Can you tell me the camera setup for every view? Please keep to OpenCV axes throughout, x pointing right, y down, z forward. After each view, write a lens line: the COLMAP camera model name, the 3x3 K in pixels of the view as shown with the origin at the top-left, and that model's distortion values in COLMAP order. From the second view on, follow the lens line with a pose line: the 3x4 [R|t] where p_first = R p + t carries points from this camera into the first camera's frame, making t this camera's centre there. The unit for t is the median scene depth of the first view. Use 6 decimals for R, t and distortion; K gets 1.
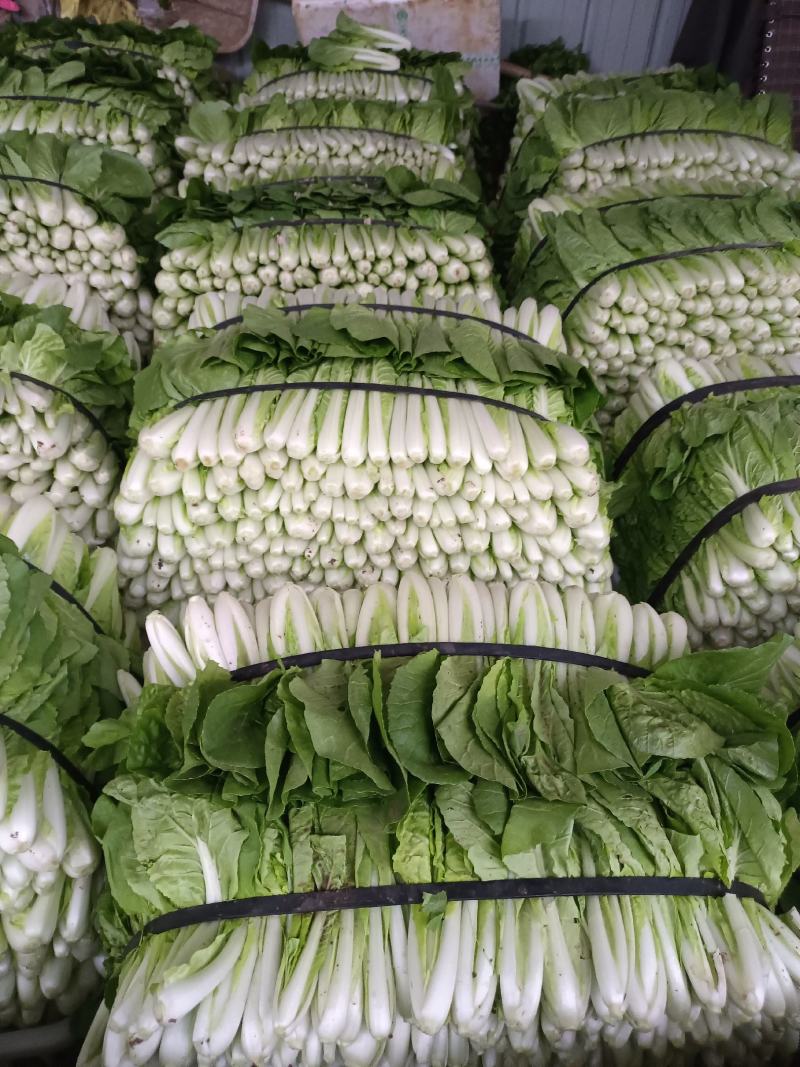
lens RADIAL K [[822.1, 0, 400.0], [0, 822.1, 533.5], [0, 0, 1]] dist [0.036424, -0.058884]
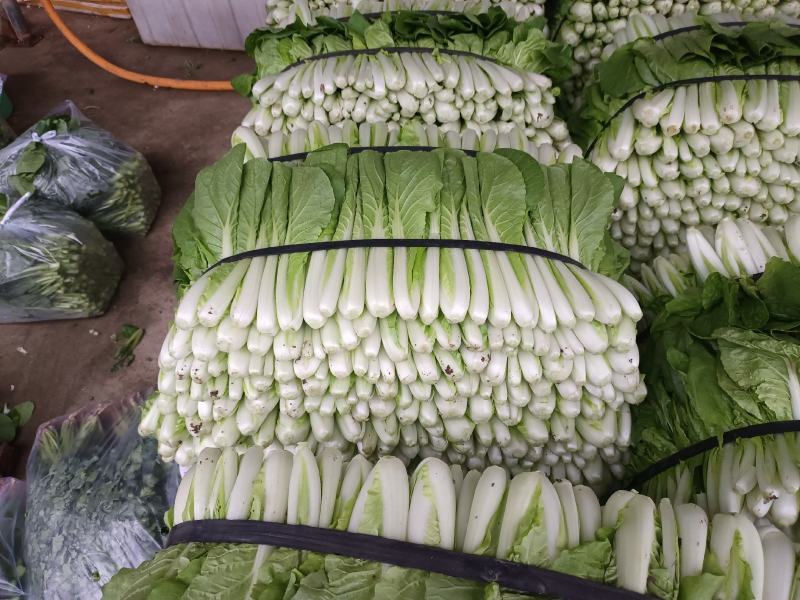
lens RADIAL K [[603.9, 0, 395.0], [0, 603.9, 302.4], [0, 0, 1]] dist [0.063223, -0.068361]
pose [[0.980894, 0.107076, -0.162425, -0.369457], [-0.094303, 0.991957, 0.084432, 0.109844], [0.170160, -0.067502, 0.983102, -0.055347]]
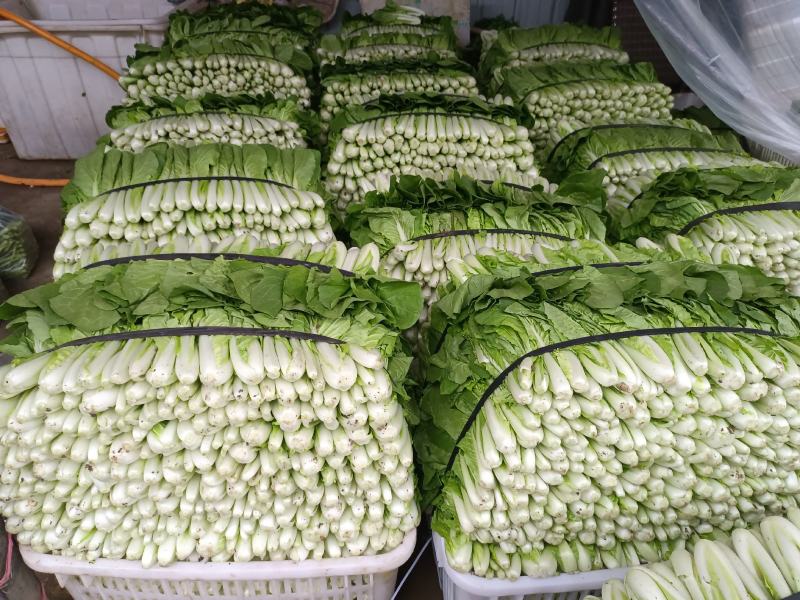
lens RADIAL K [[616.4, 0, 400.0], [0, 616.4, 300.0], [0, 0, 1]] dist [0.036424, -0.058884]
pose [[0.999653, -0.021512, 0.015226, -0.134450], [0.023624, 0.987503, -0.155819, 0.474121], [-0.011684, 0.156125, 0.987668, -0.517509]]
